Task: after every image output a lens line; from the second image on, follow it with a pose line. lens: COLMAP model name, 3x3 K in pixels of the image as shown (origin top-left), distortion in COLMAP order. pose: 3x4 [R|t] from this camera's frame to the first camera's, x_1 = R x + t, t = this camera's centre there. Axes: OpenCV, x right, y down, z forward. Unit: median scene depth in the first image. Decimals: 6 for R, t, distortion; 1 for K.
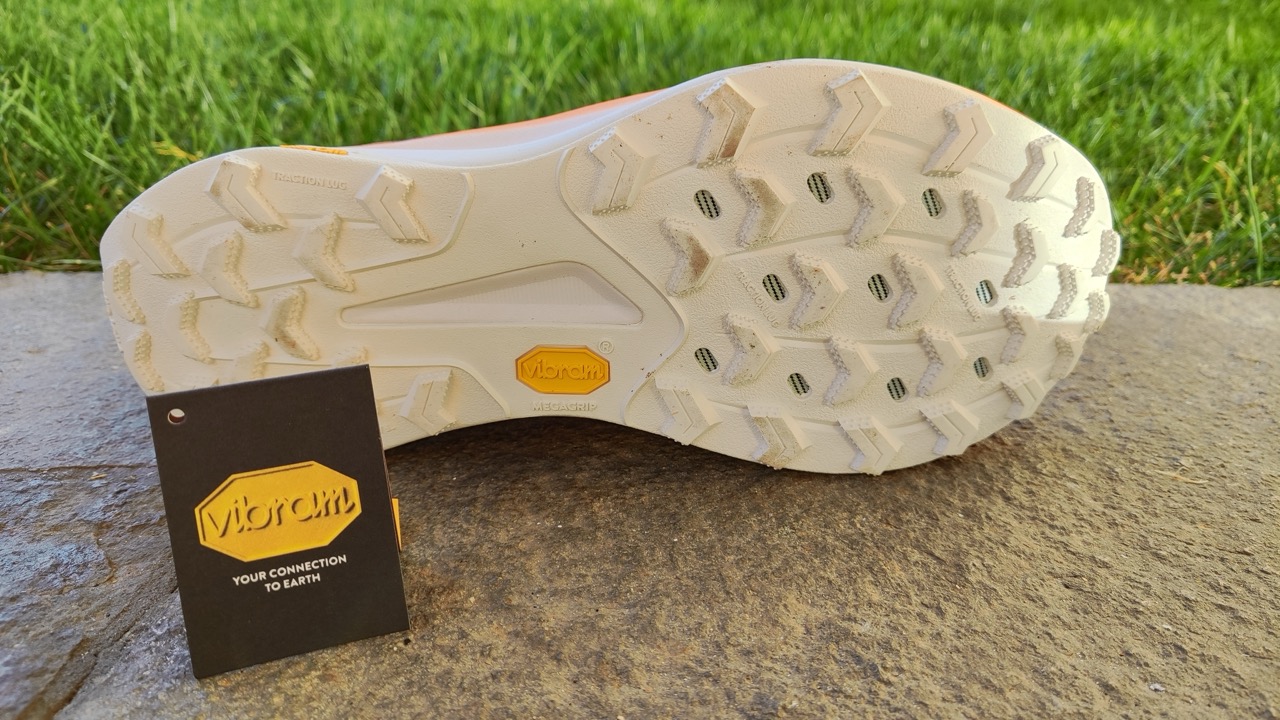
lens RADIAL K [[877.6, 0, 630.7], [0, 877.6, 361.3], [0, 0, 1]] dist [0.015831, -0.045396]
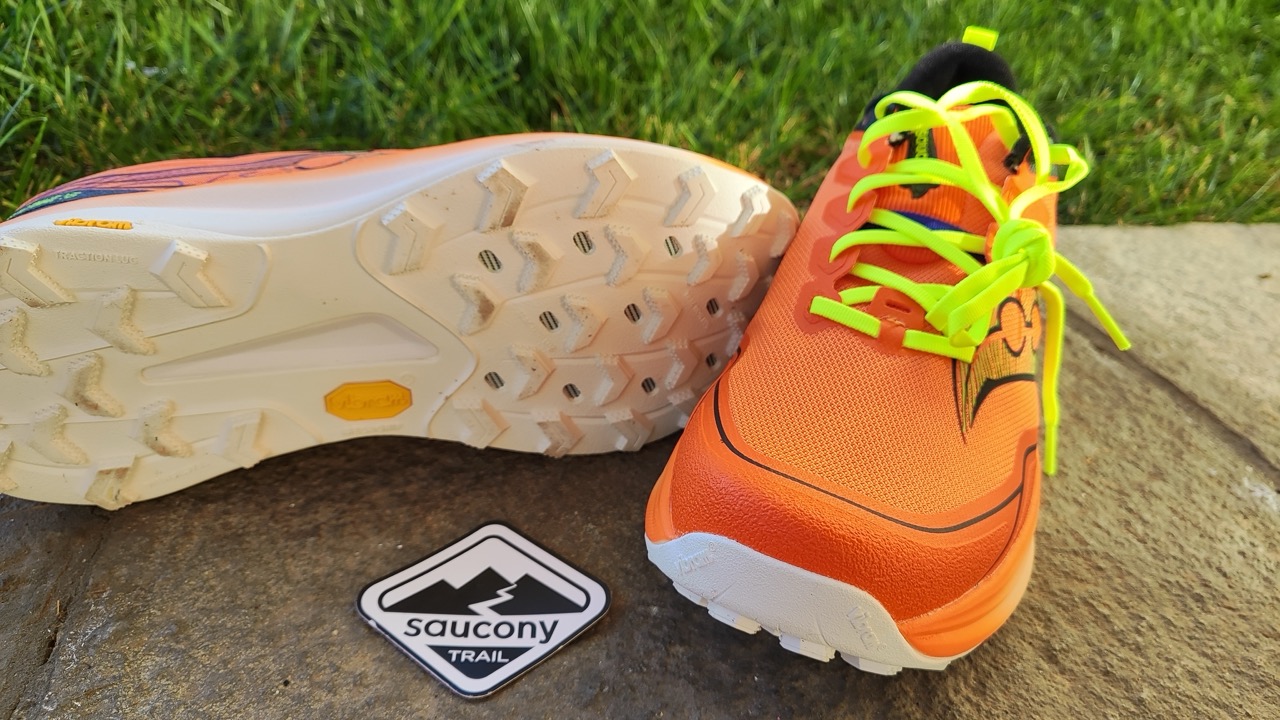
lens RADIAL K [[877.6, 0, 631.8], [0, 877.6, 361.3], [0, 0, 1]] dist [0.015831, -0.045396]
pose [[0.950831, -0.100101, 0.293089, -0.088115], [0.046882, 0.981943, 0.183276, -0.251480], [-0.306143, -0.160524, 0.938354, -0.167011]]
